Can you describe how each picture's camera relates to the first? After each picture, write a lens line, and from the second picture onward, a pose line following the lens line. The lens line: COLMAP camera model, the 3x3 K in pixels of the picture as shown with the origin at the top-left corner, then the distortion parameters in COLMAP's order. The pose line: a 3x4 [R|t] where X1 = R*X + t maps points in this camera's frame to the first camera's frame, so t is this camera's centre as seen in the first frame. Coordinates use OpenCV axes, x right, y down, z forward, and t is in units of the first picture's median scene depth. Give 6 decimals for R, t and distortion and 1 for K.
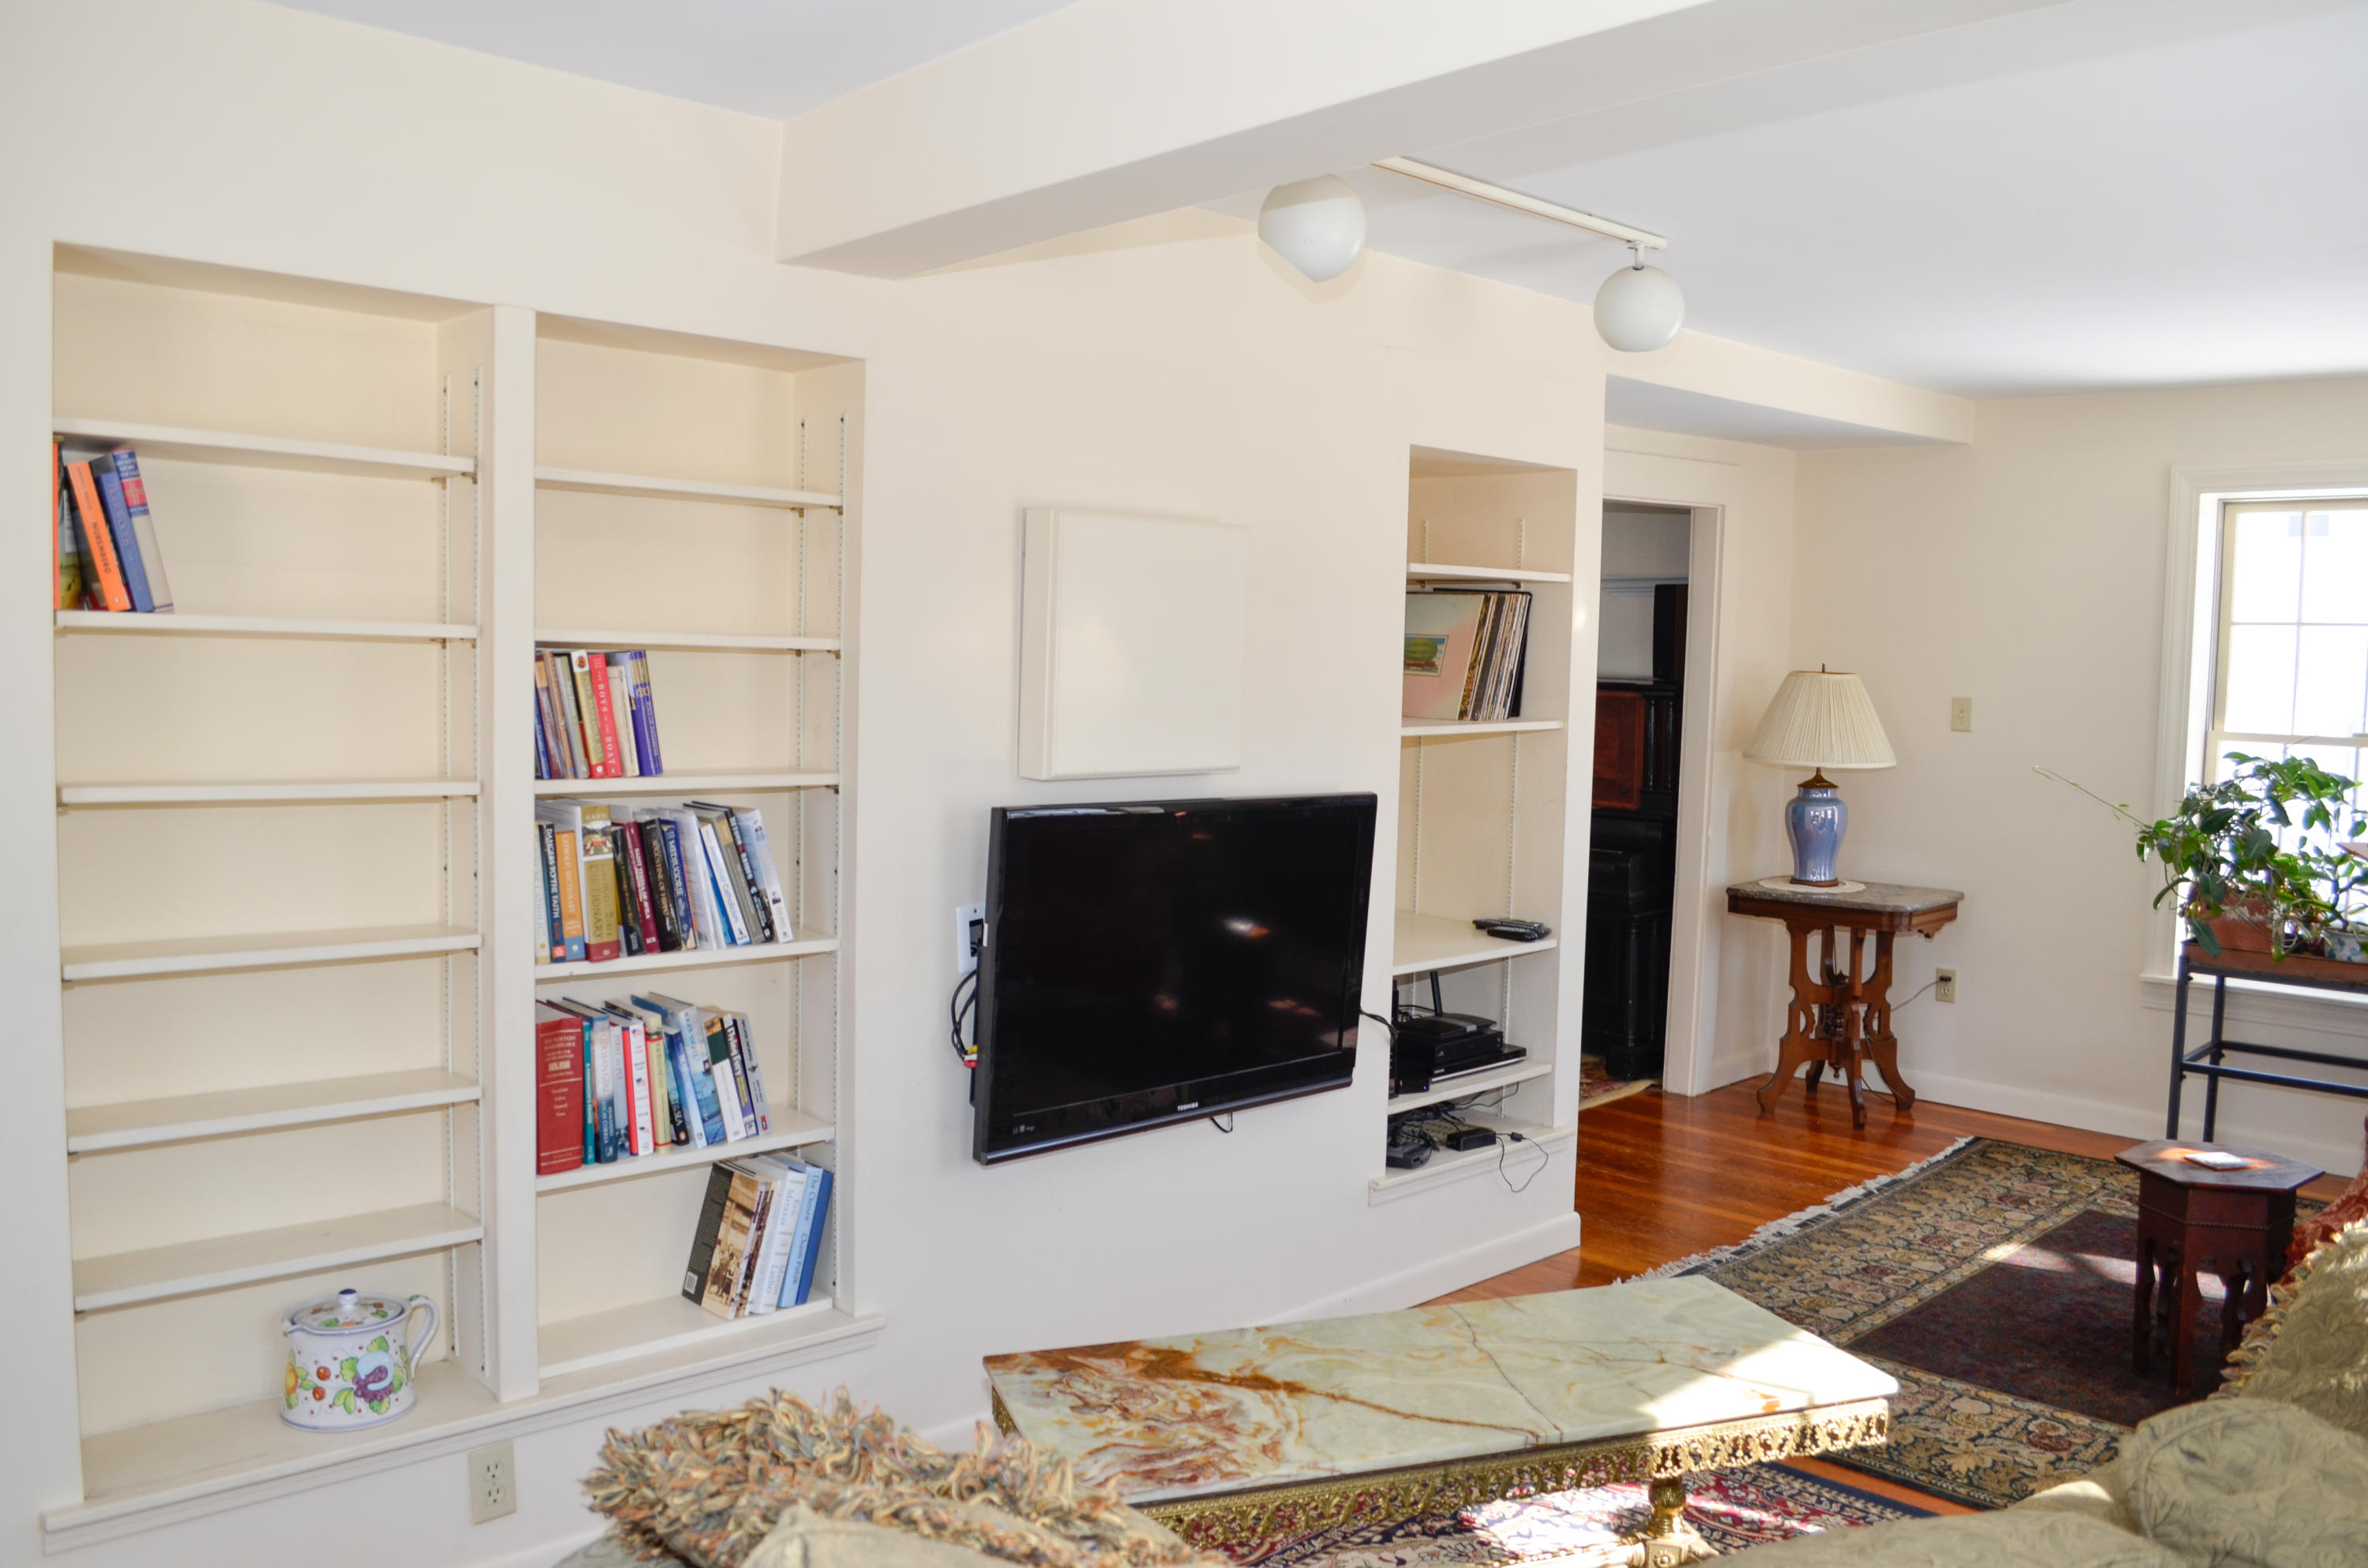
lens RADIAL K [[1859.9, 0, 1183.3], [0, 1859.9, 788.1], [0, 0, 1]] dist [-0.080271, 0.004340]
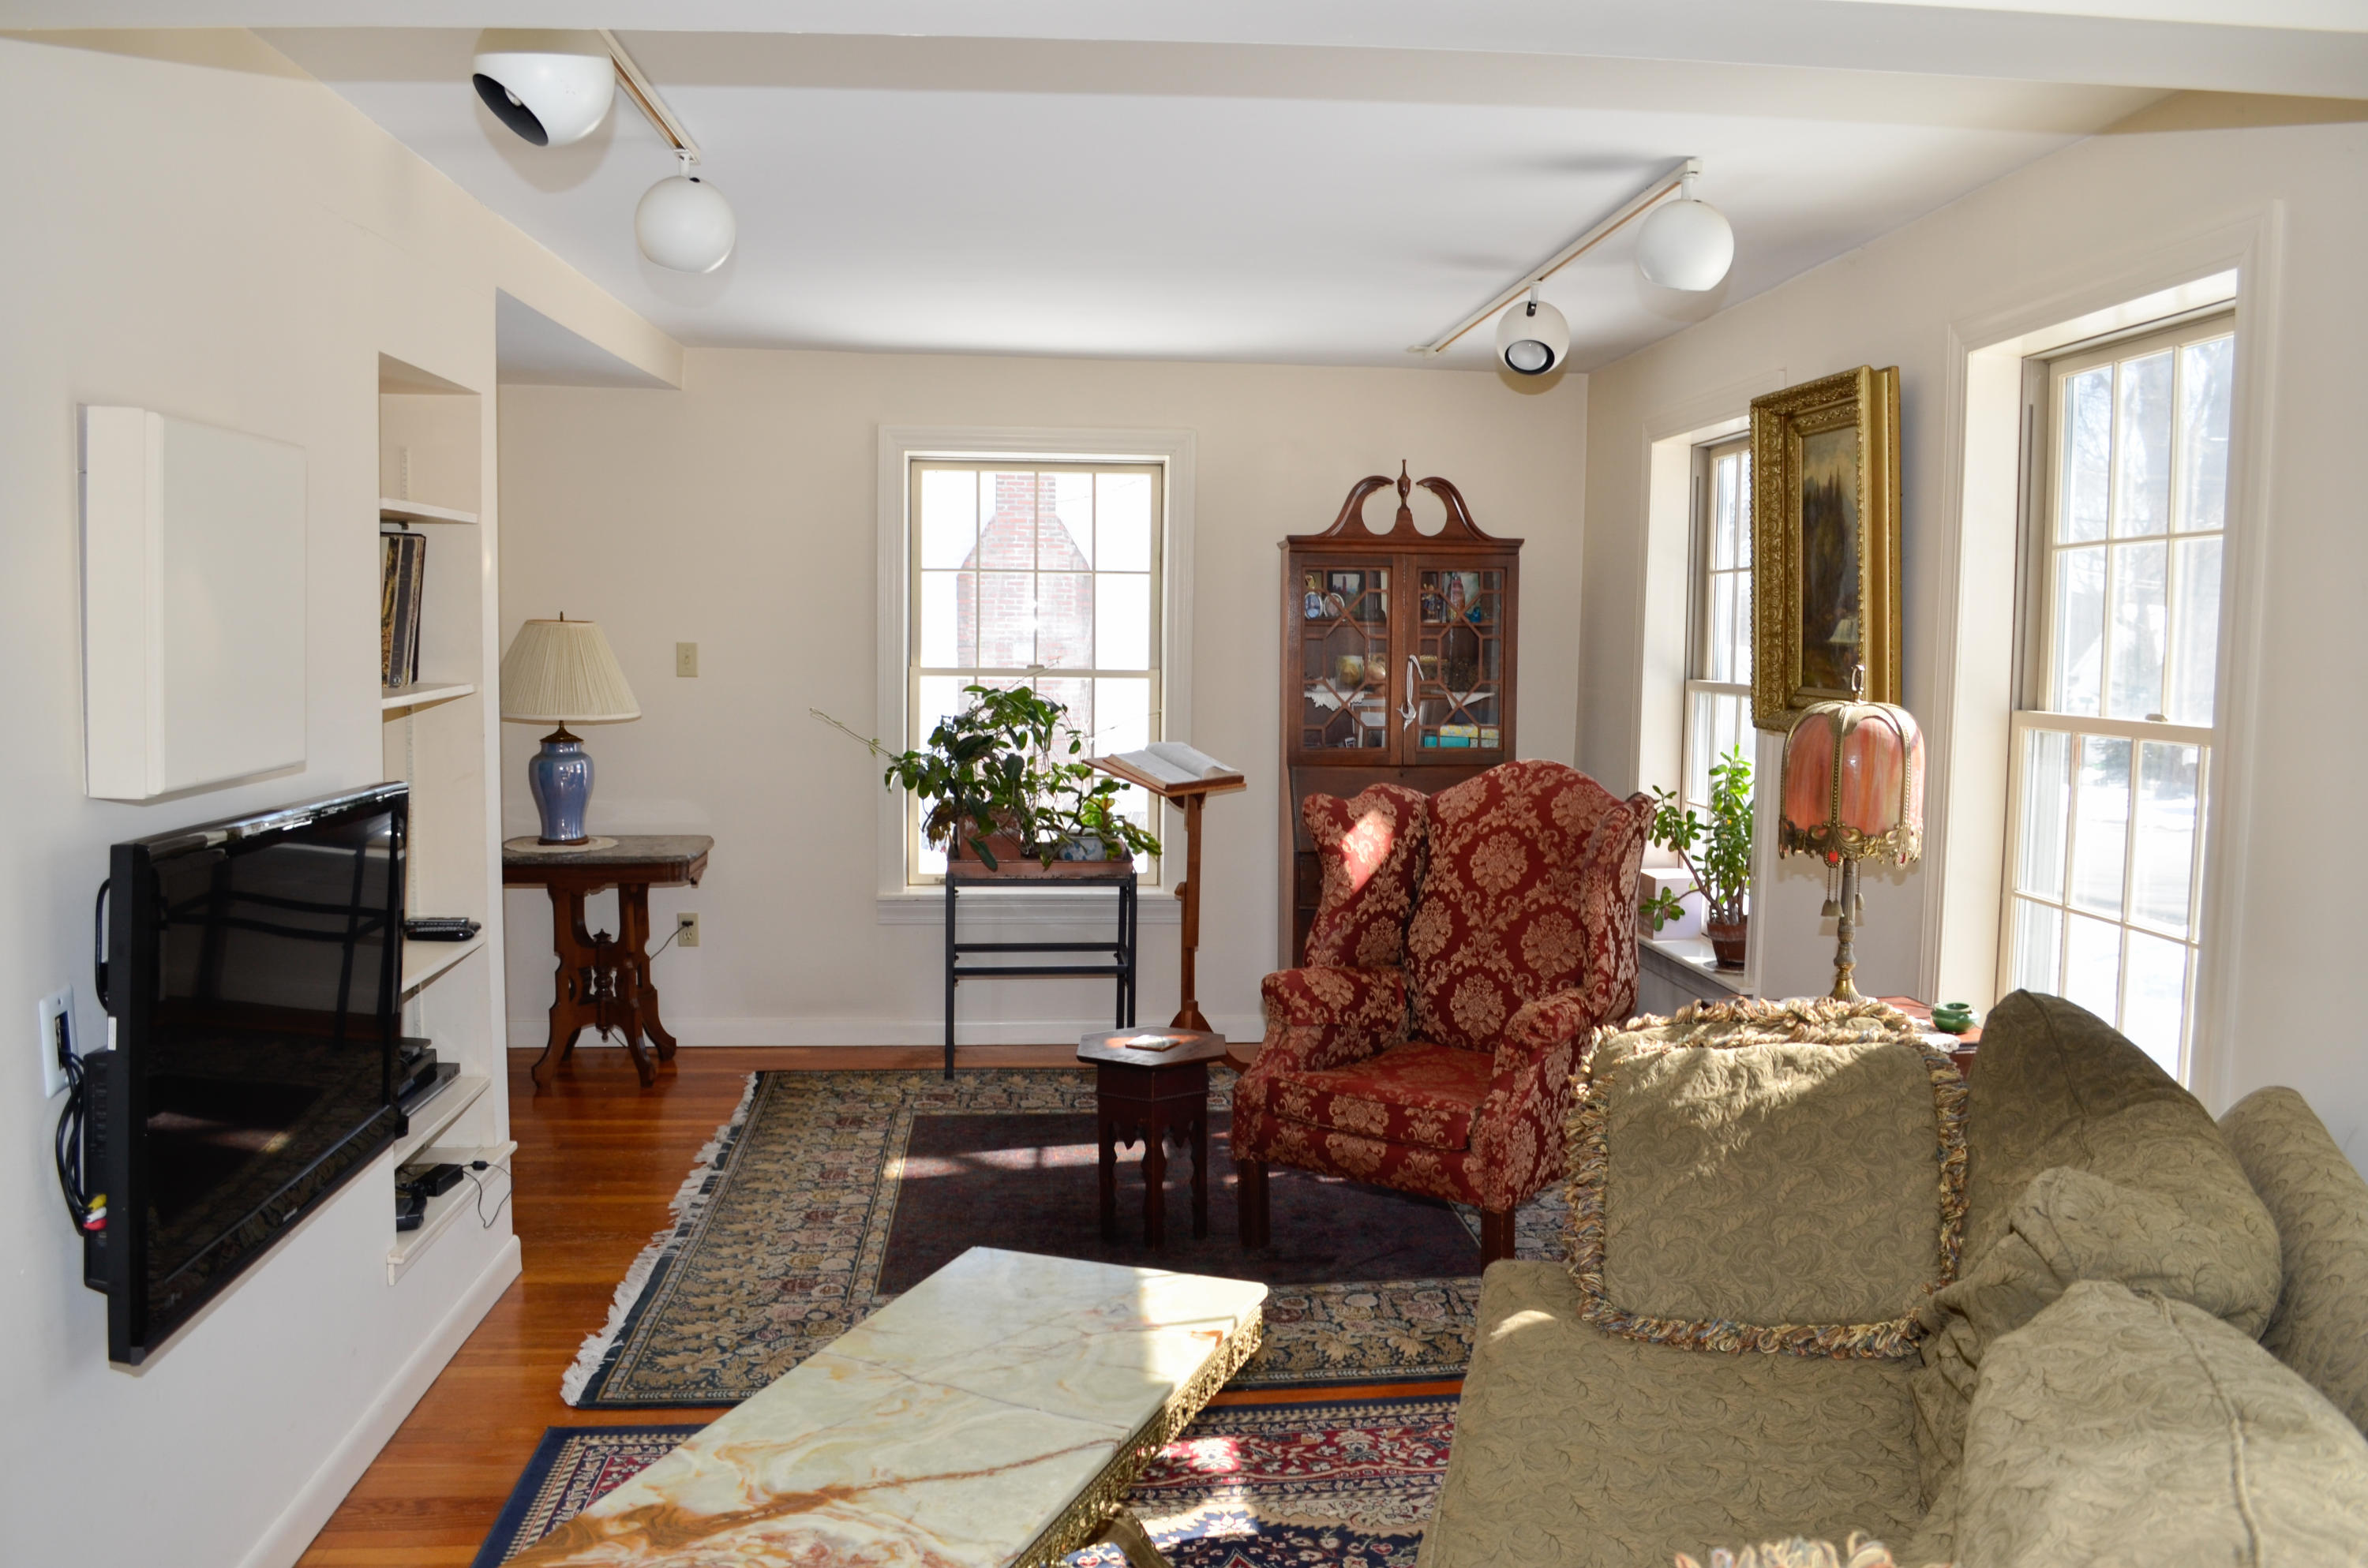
lens RADIAL K [[1859.9, 0, 1196.8], [0, 1859.9, 789.5], [0, 0, 1]] dist [-0.080271, 0.004340]
pose [[0.622235, -0.082699, 0.778450, -0.244308], [0.056771, 0.996553, 0.060490, -0.018483], [-0.780769, 0.006554, 0.624785, 0.184575]]
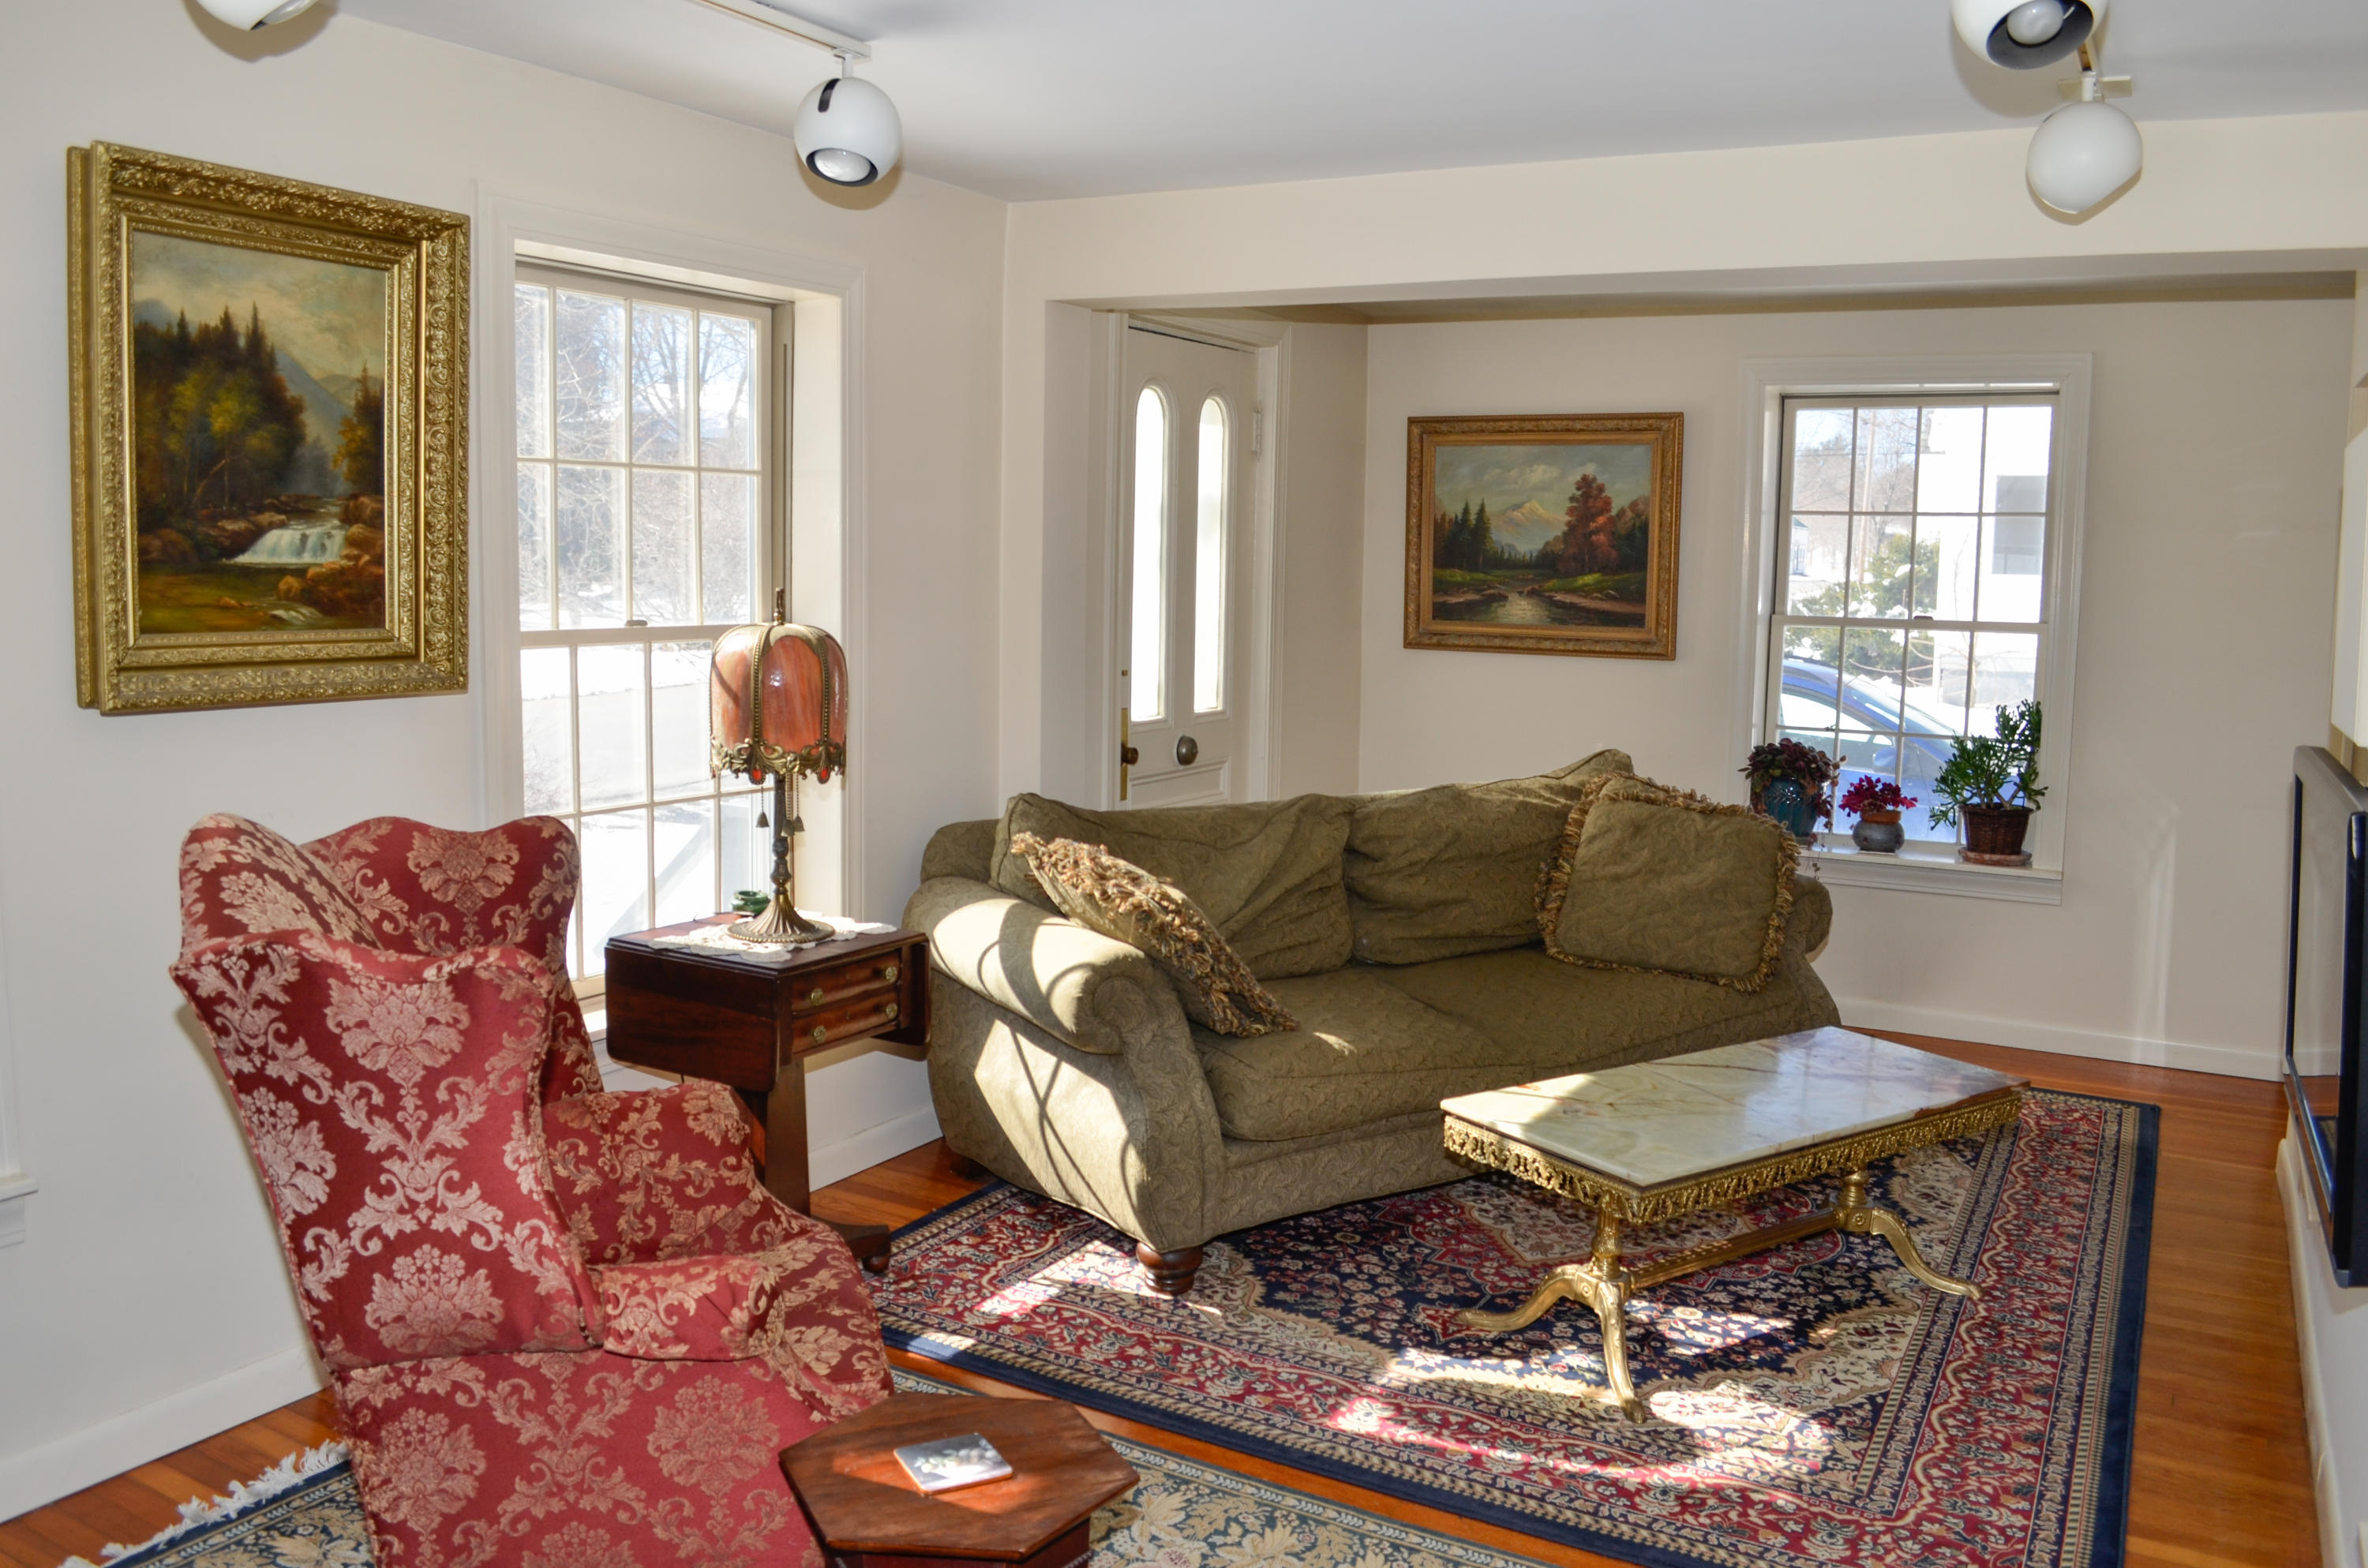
lens RADIAL K [[1859.9, 0, 1186.3], [0, 1859.9, 778.6], [0, 0, 1]] dist [-0.080271, 0.004340]
pose [[-0.954262, -0.004412, -0.298938, 0.521455], [-0.058673, 0.983211, 0.172783, -0.071287], [0.293157, 0.182420, -0.938500, 1.160878]]
